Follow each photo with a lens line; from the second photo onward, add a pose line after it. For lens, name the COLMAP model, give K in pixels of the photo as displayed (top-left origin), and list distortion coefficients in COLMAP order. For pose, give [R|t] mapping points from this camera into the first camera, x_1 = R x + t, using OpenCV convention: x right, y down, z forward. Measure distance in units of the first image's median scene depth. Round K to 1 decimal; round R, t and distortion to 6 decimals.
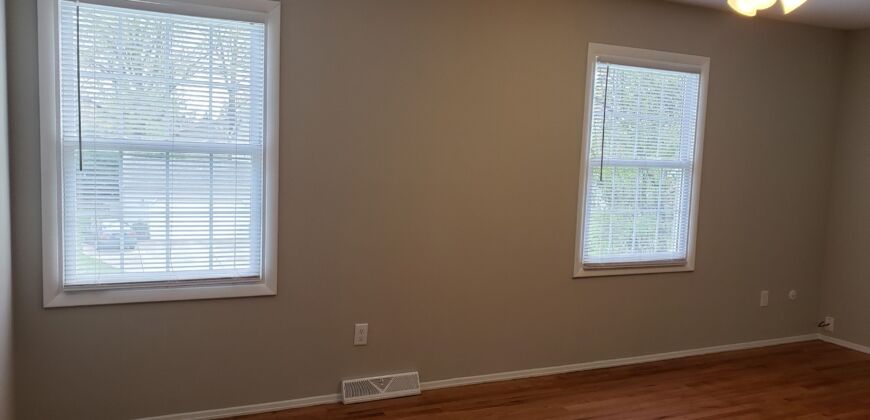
lens RADIAL K [[678.4, 0, 431.5], [0, 678.4, 213.9], [0, 0, 1]] dist [-0.009823, 0.013648]
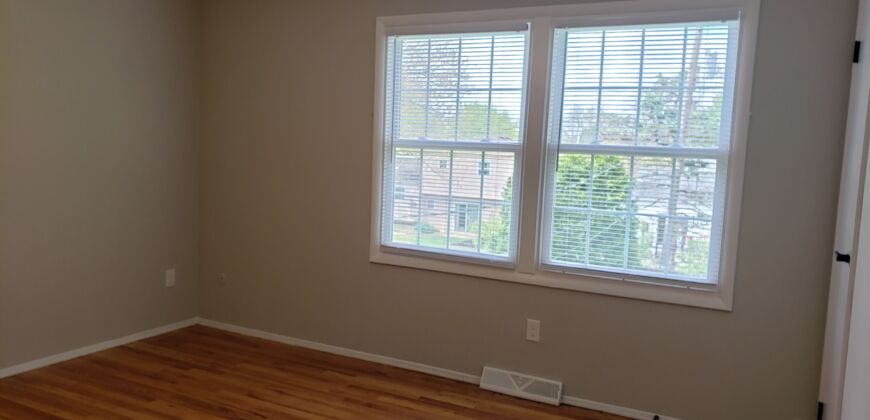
lens RADIAL K [[678.4, 0, 430.7], [0, 678.4, 205.0], [0, 0, 1]] dist [-0.009823, 0.013648]
pose [[0.588301, 0.063686, -0.806130, 0.640782], [-0.089933, 0.995862, 0.013043, -0.004702], [0.803626, 0.064824, 0.591594, 0.306884]]
